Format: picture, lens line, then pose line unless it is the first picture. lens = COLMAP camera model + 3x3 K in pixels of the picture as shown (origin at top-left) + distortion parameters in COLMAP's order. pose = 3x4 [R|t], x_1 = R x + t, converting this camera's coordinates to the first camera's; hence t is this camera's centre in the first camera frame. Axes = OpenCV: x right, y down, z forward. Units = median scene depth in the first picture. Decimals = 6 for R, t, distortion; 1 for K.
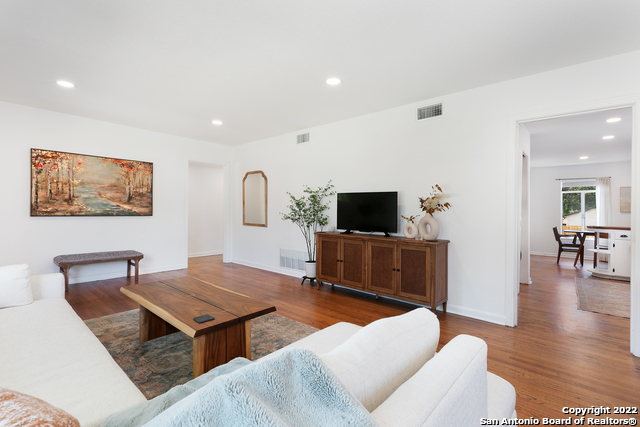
lens RADIAL K [[296.9, 0, 319.6], [0, 296.9, 210.5], [0, 0, 1]] dist [0.003152, 0.000281]
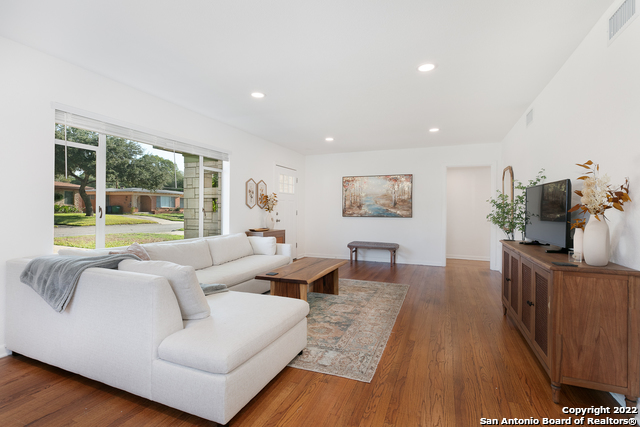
lens RADIAL K [[296.9, 0, 319.6], [0, 296.9, 210.5], [0, 0, 1]] dist [0.003152, 0.000281]
pose [[0.327011, -0.011466, -0.944951, 0.535928], [-0.004241, 0.999899, -0.013600, 0.007980], [0.945011, 0.008455, 0.326929, 0.275418]]
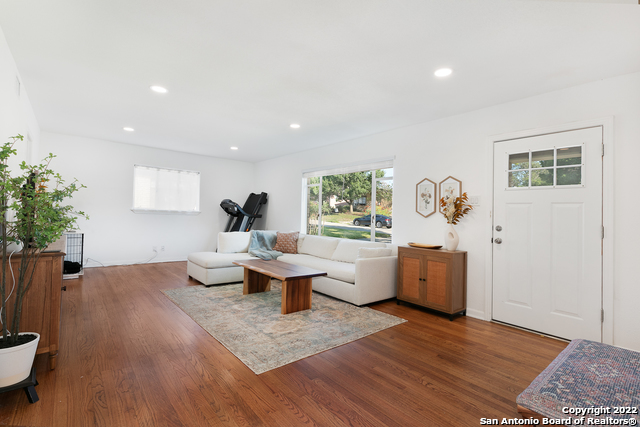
lens RADIAL K [[296.9, 0, 319.6], [0, 296.9, 210.5], [0, 0, 1]] dist [0.003152, 0.000281]
pose [[-0.987889, -0.040397, 0.149813, -0.469173], [-0.044155, 0.998786, -0.021842, -0.000636], [-0.148749, -0.028192, -0.988473, 1.338116]]
